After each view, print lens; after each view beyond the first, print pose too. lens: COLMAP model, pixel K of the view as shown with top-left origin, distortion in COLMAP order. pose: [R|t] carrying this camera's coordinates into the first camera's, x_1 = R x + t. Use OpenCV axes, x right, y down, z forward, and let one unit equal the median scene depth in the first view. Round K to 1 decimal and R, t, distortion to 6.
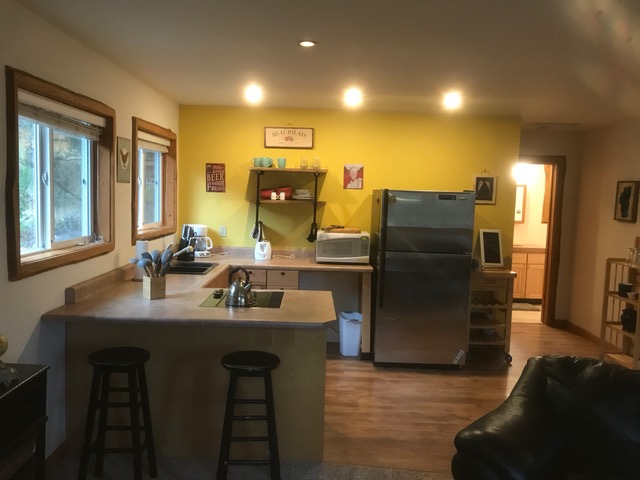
lens RADIAL K [[528.8, 0, 320.0], [0, 528.8, 240.0], [0, 0, 1]] dist [0.041165, 0.000824]
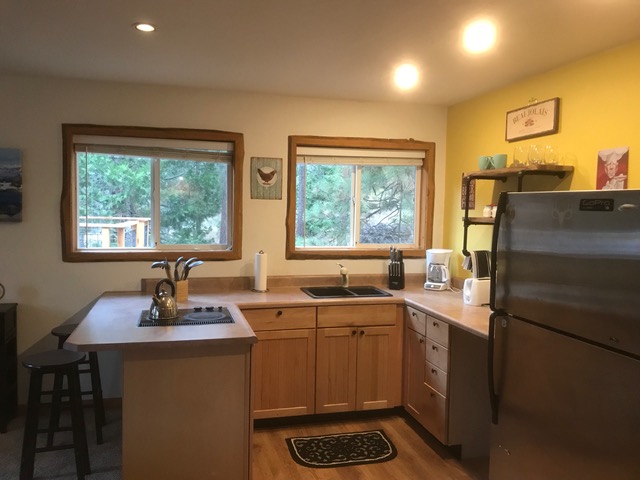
lens RADIAL K [[528.8, 0, 320.0], [0, 528.8, 240.0], [0, 0, 1]] dist [0.041165, 0.000824]
pose [[0.268776, 0.031987, -0.962672, 0.497573], [-0.095674, 0.995392, 0.006362, -0.030570], [0.958439, 0.090393, 0.270597, 0.597528]]
